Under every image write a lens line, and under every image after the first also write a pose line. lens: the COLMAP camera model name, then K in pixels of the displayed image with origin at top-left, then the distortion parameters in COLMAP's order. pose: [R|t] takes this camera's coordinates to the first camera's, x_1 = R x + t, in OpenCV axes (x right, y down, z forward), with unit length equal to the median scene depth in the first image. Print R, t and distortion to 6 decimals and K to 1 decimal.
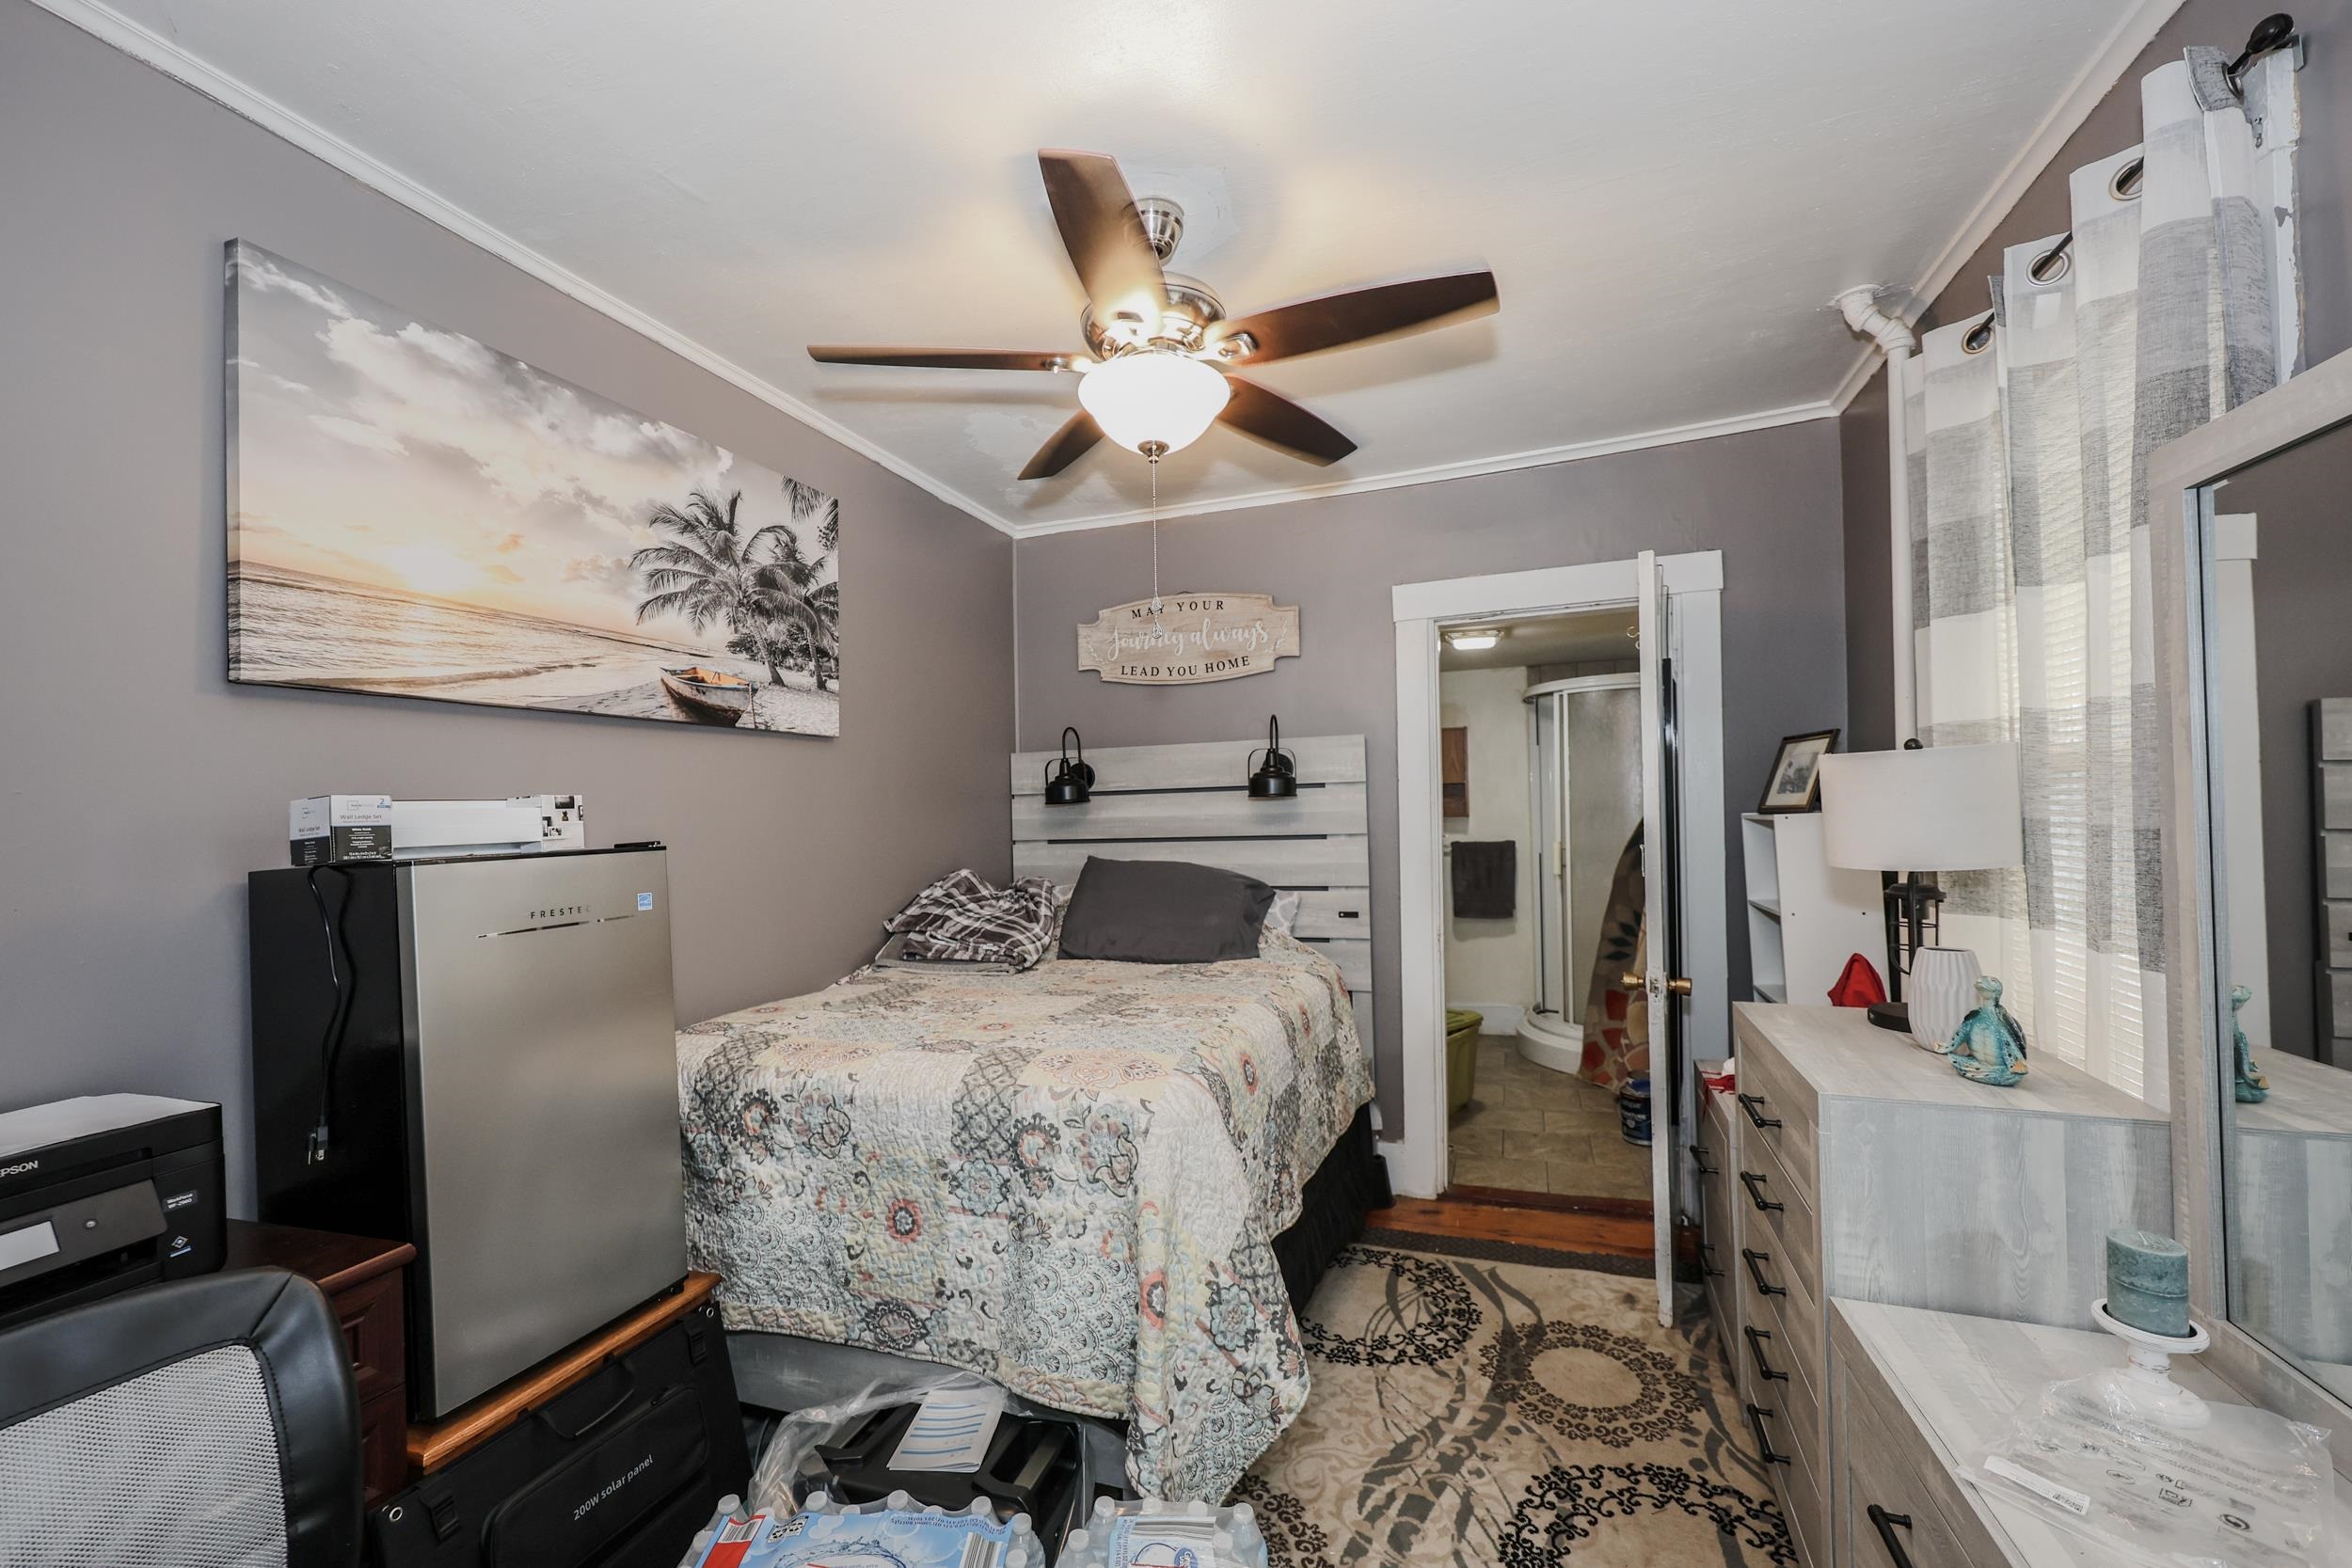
lens RADIAL K [[1026.0, 0, 1178.6], [0, 1026.0, 794.9], [0, 0, 1]] dist [-0.000649, 0.000055]
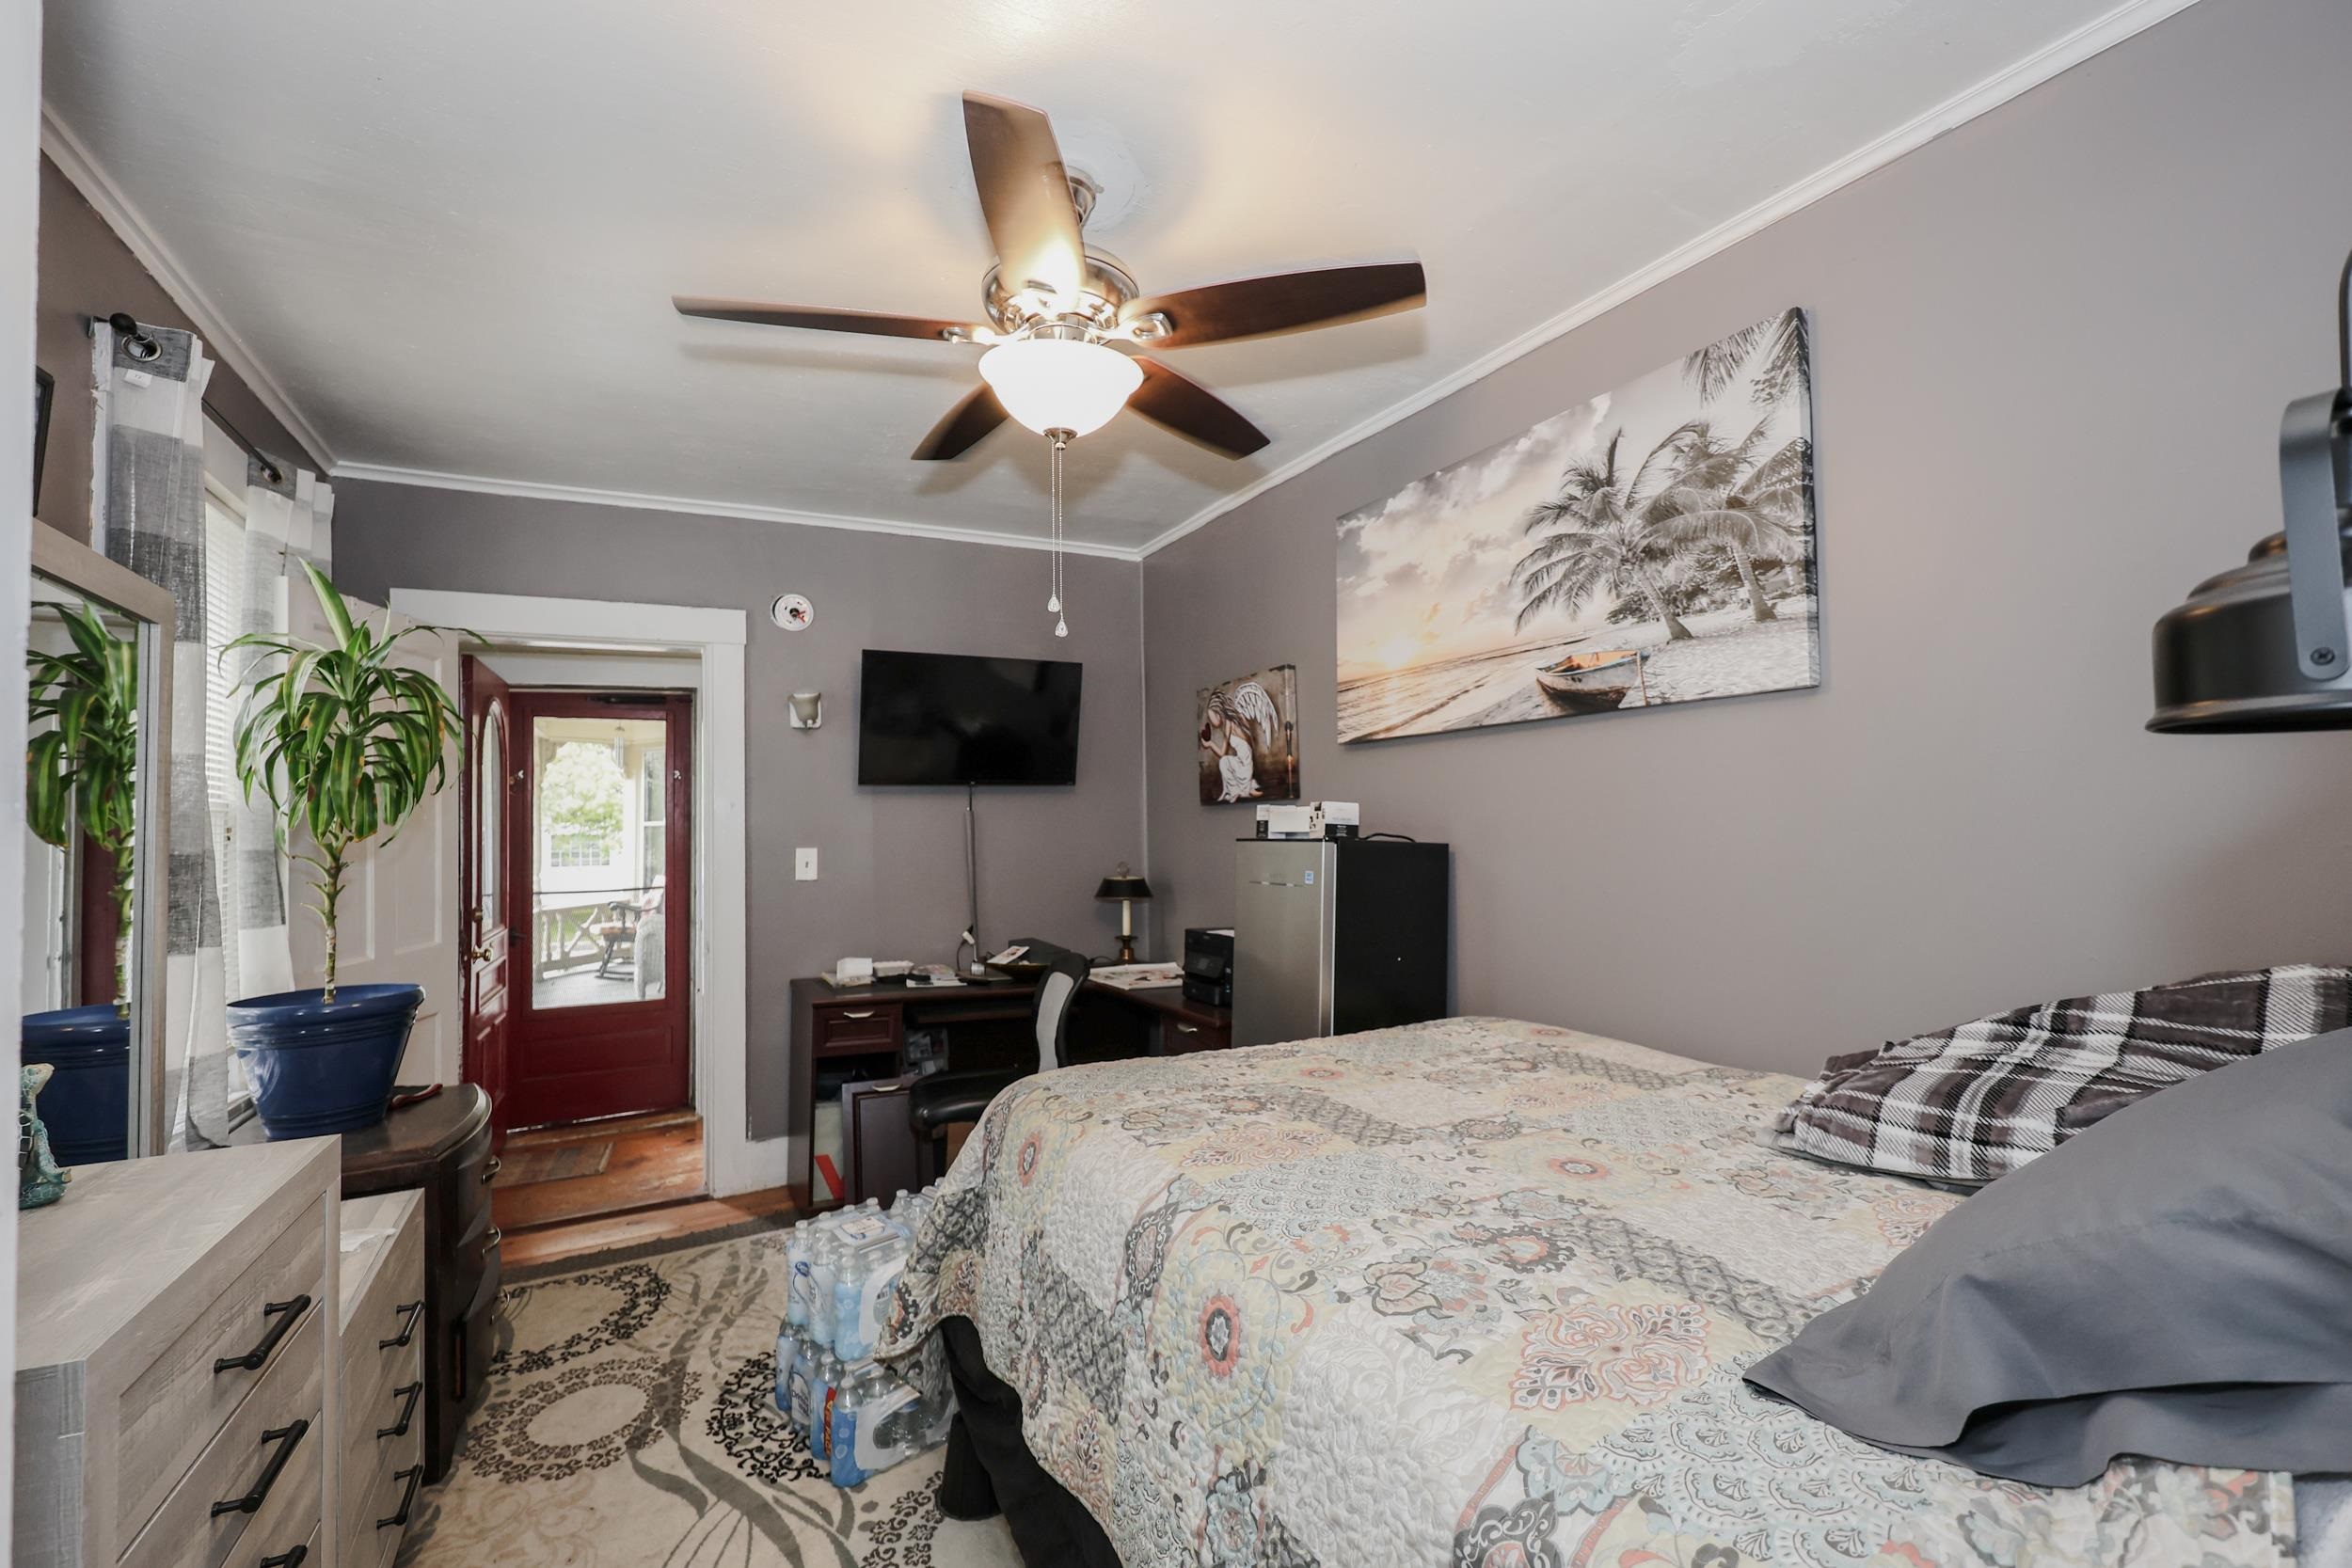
lens RADIAL K [[1026.0, 0, 1179.3], [0, 1026.0, 792.5], [0, 0, 1]] dist [-0.000649, 0.000055]
pose [[-0.697657, 0.011268, -0.716343, 0.465103], [0.039879, 0.998937, -0.023125, 0.009398], [0.715321, -0.044701, -0.697365, 1.409984]]
